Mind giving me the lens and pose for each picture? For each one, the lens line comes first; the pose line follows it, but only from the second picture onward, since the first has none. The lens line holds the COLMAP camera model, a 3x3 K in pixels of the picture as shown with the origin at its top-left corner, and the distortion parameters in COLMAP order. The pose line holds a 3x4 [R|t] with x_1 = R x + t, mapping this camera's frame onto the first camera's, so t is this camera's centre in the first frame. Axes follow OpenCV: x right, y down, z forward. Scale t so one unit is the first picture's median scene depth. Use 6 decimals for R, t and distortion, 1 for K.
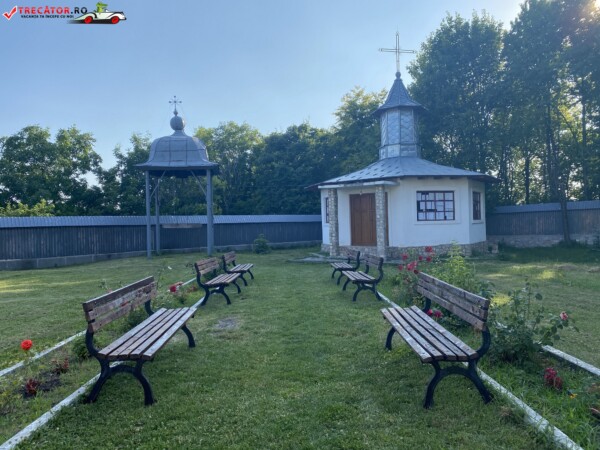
lens RADIAL K [[455.6, 0, 298.5], [0, 455.6, 224.7], [0, 0, 1]] dist [0.036667, -0.042764]
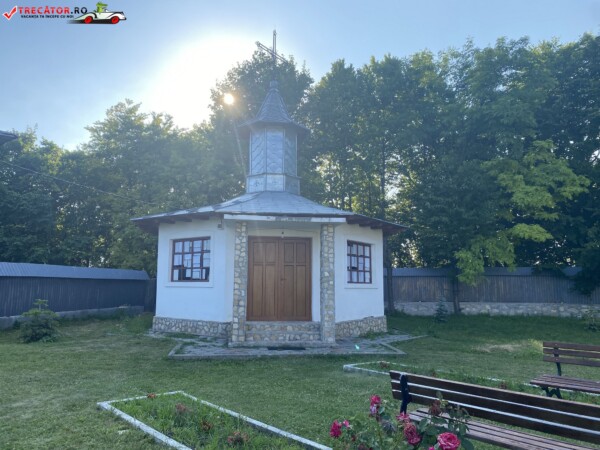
lens RADIAL K [[458.1, 0, 296.4], [0, 458.1, 221.6], [0, 0, 1]] dist [0.024616, -0.014647]
pose [[0.754800, 0.115994, 0.645618, -0.248111], [-0.024419, 0.988528, -0.149053, 0.004443], [-0.655500, 0.096740, 0.748973, 0.511333]]
